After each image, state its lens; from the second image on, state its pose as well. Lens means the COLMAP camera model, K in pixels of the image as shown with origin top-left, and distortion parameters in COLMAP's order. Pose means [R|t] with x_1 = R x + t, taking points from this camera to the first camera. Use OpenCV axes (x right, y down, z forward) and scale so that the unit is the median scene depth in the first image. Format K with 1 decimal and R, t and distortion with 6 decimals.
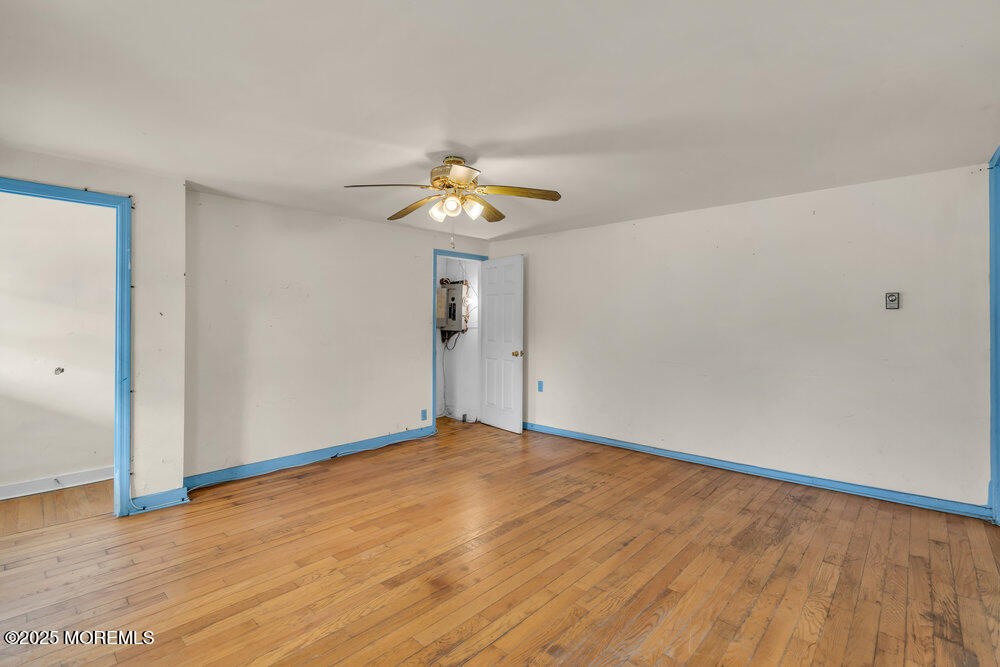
lens RADIAL K [[460.7, 0, 497.6], [0, 460.7, 325.6], [0, 0, 1]] dist [-0.001989, -0.000370]
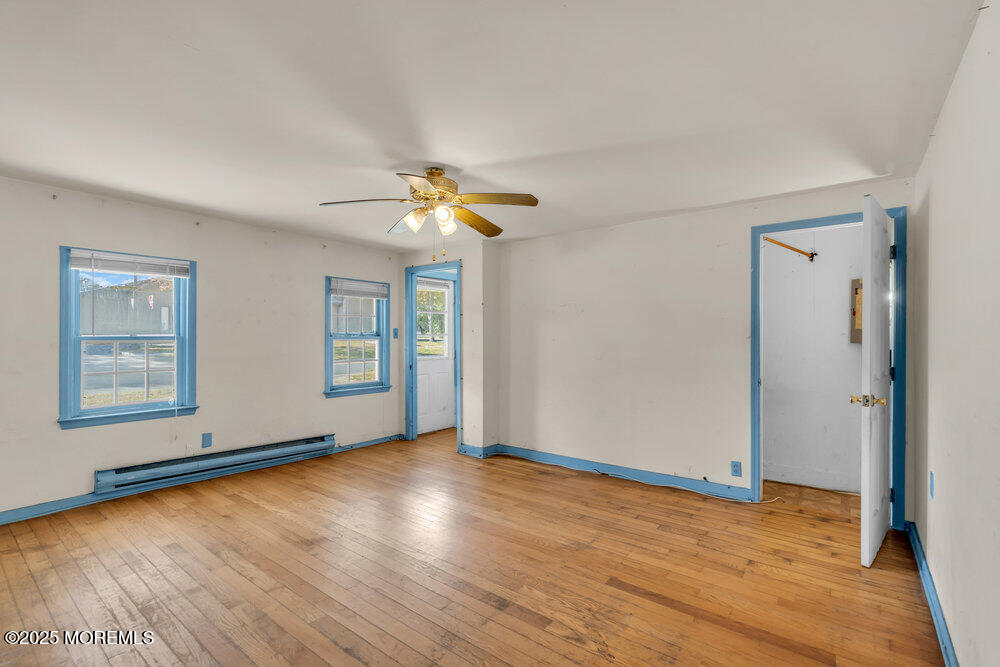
lens RADIAL K [[455.5, 0, 501.6], [0, 455.5, 337.9], [0, 0, 1]] dist [-0.003369, 0.000272]
pose [[0.095941, 0.000755, -0.995387, 0.686186], [-0.009333, 0.999956, -0.000141, -0.001553], [0.995343, 0.009304, 0.095944, 0.806743]]
